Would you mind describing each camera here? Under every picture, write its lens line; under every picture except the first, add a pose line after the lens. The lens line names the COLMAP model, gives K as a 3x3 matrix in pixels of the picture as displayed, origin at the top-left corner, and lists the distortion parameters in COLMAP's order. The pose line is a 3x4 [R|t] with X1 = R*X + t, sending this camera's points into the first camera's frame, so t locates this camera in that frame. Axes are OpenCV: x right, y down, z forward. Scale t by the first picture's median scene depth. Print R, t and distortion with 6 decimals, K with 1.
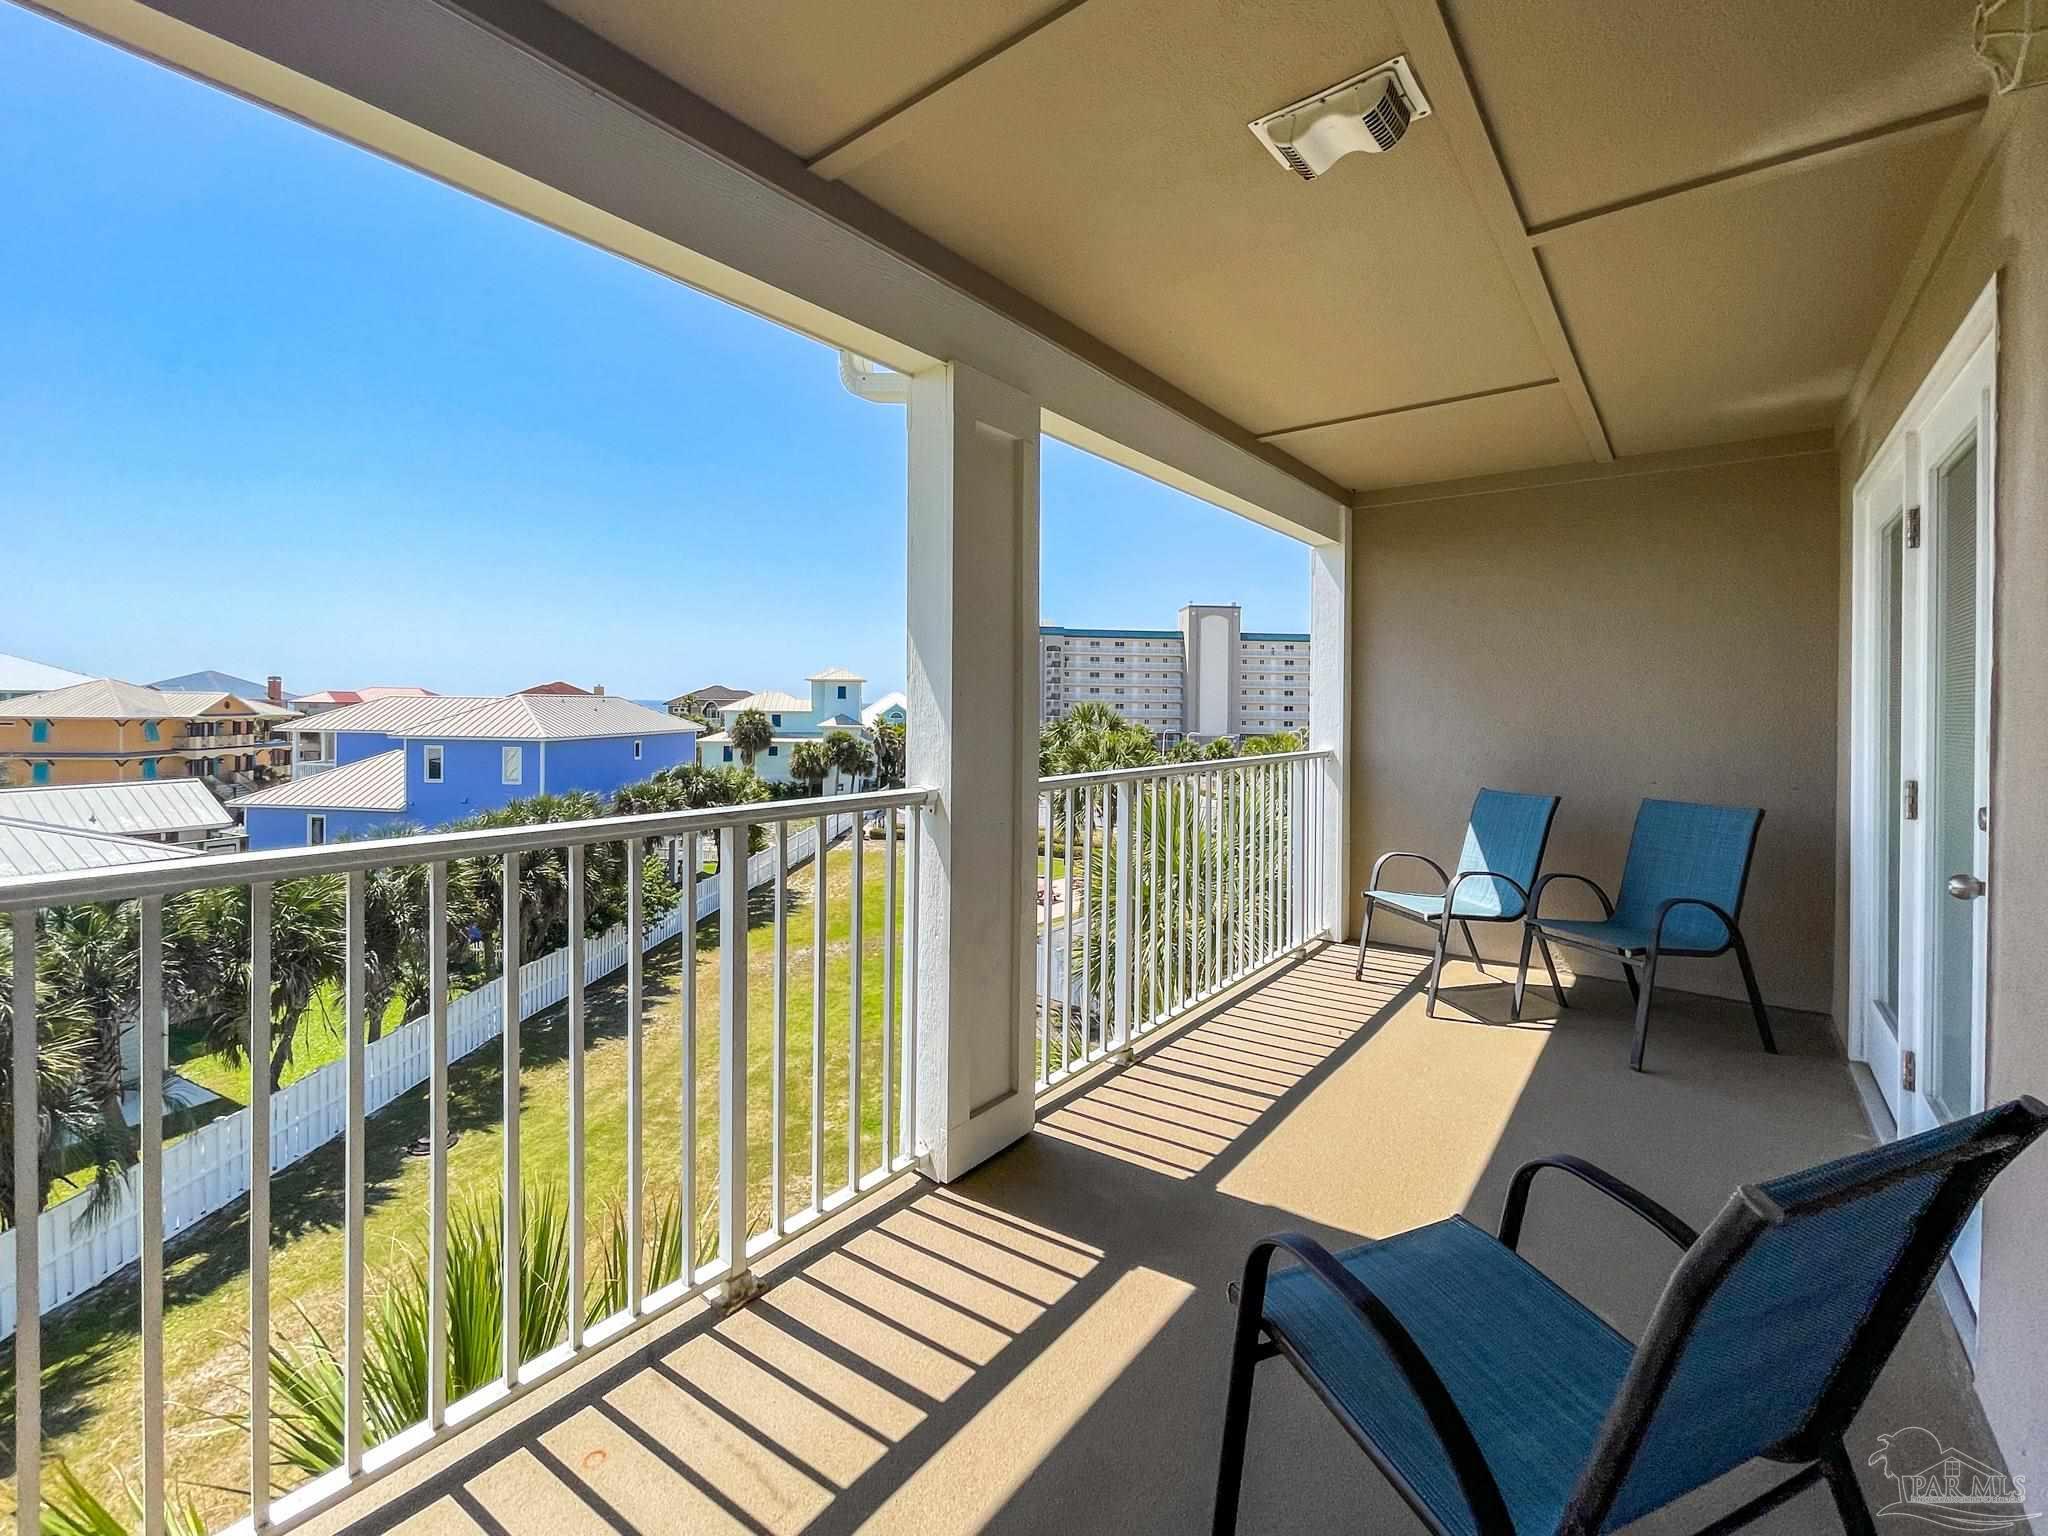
lens RADIAL K [[846.4, 0, 1019.6], [0, 846.4, 727.1], [0, 0, 1]] dist [-0.000183, 0.000117]
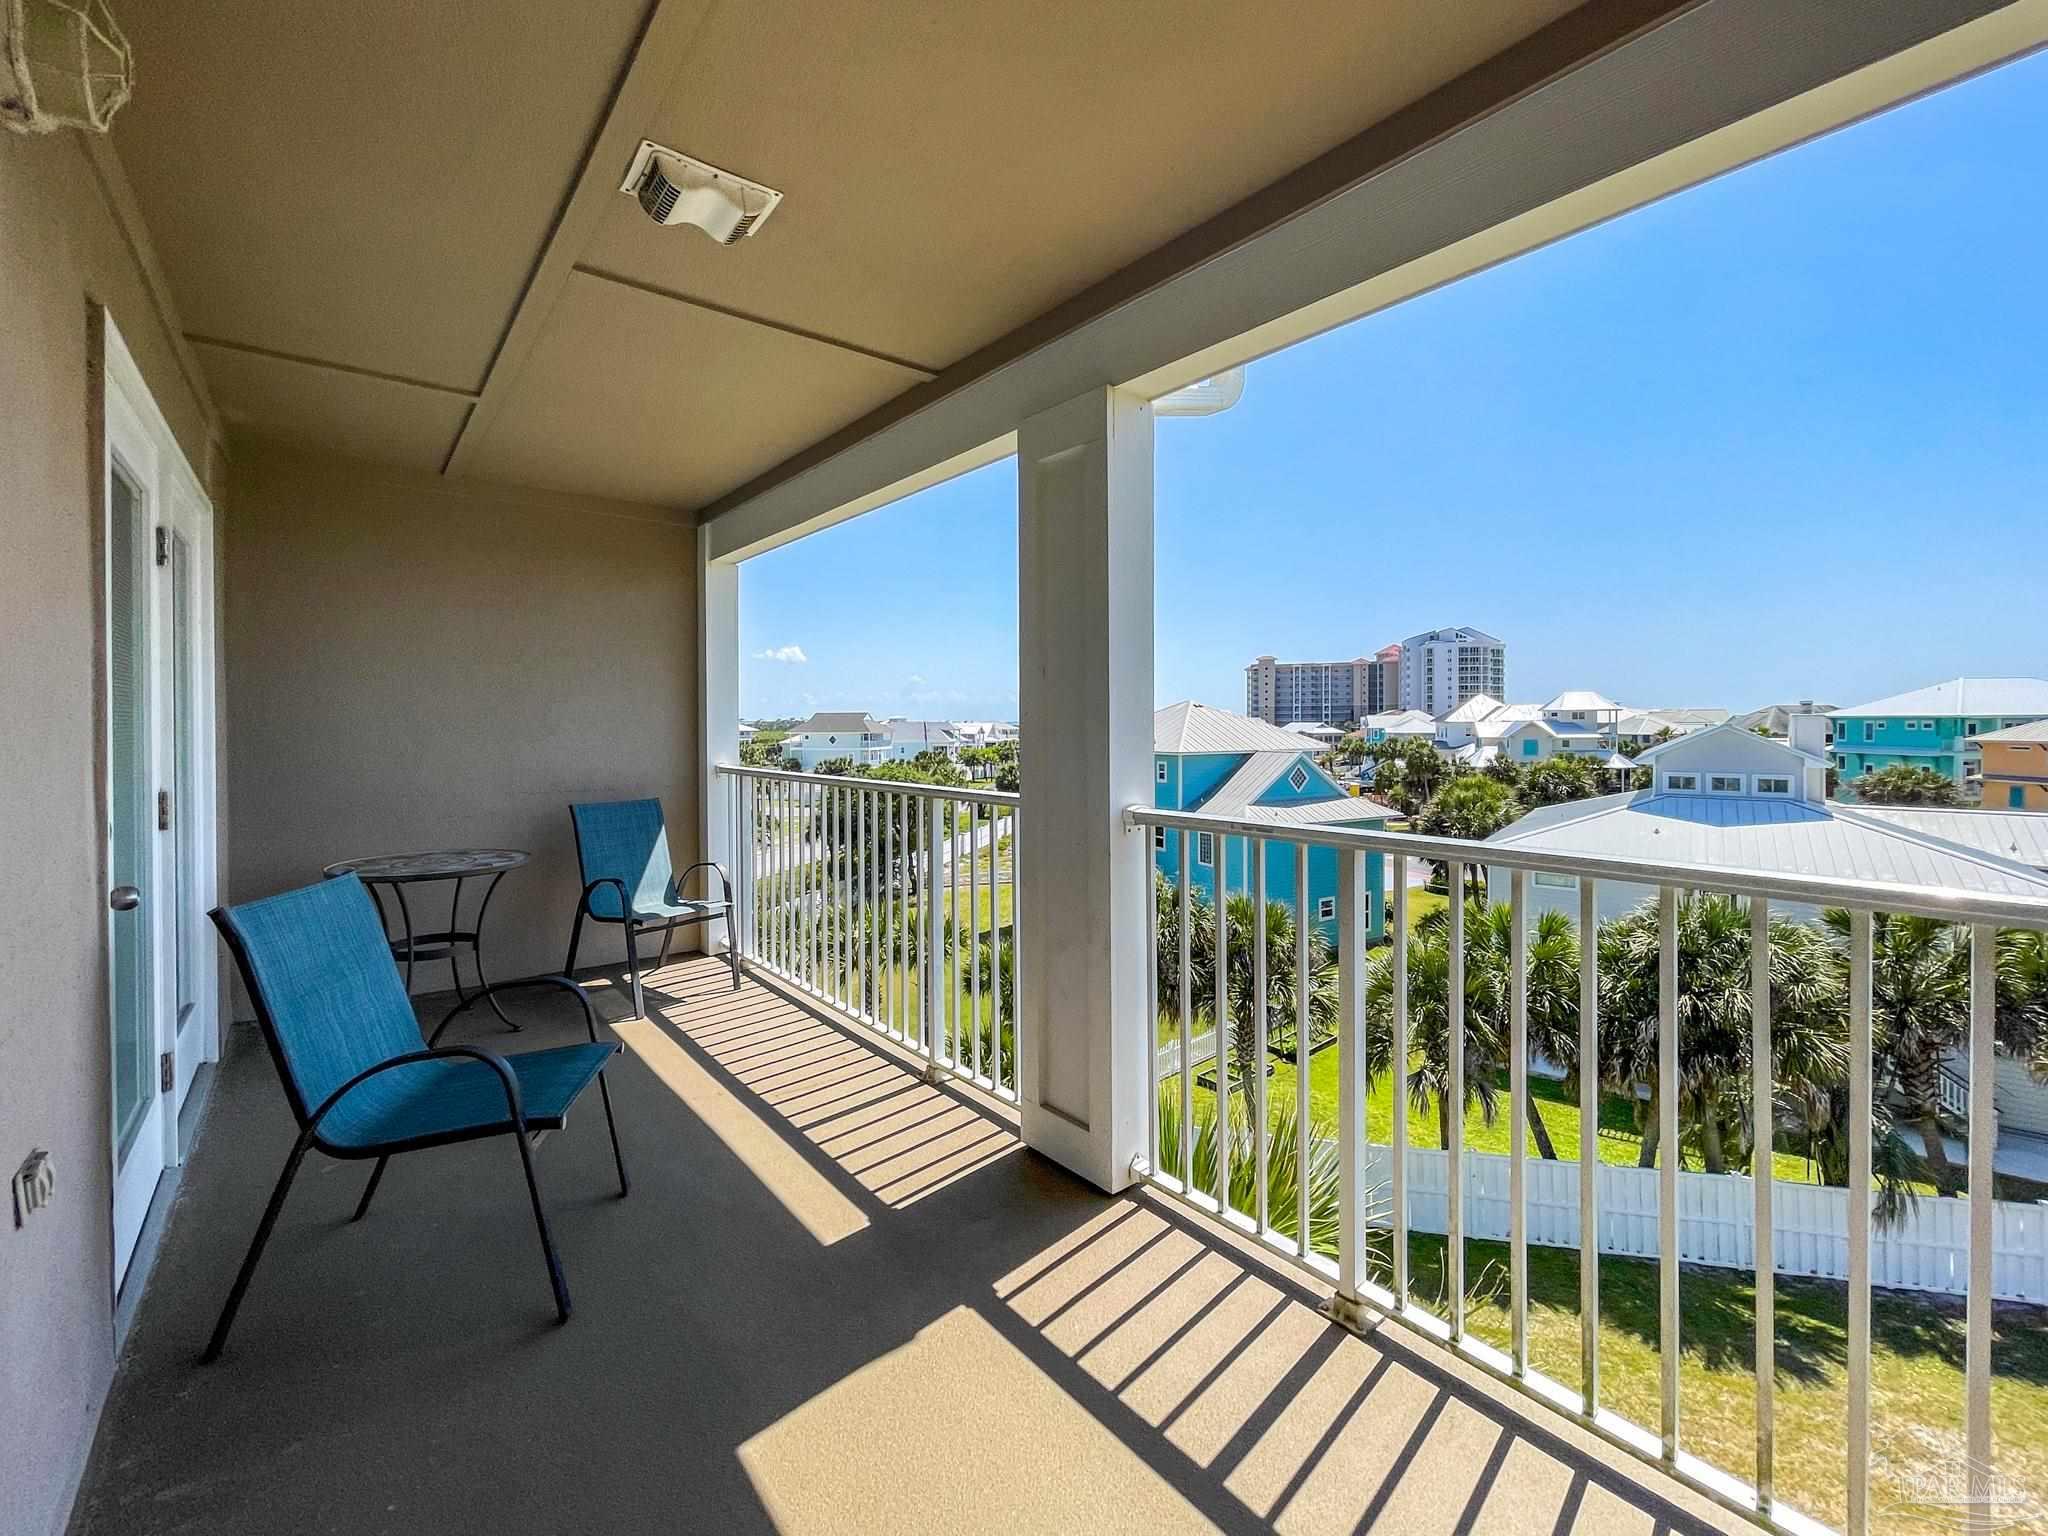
lens RADIAL K [[843.8, 0, 1024.0], [0, 843.8, 748.3], [0, 0, 1]] dist [0.000813, 0.000021]
pose [[-0.193340, 0.016411, -0.980995, 0.451074], [-0.020774, 0.999567, 0.020816, -0.007316], [0.980912, 0.024403, -0.192915, 0.532064]]
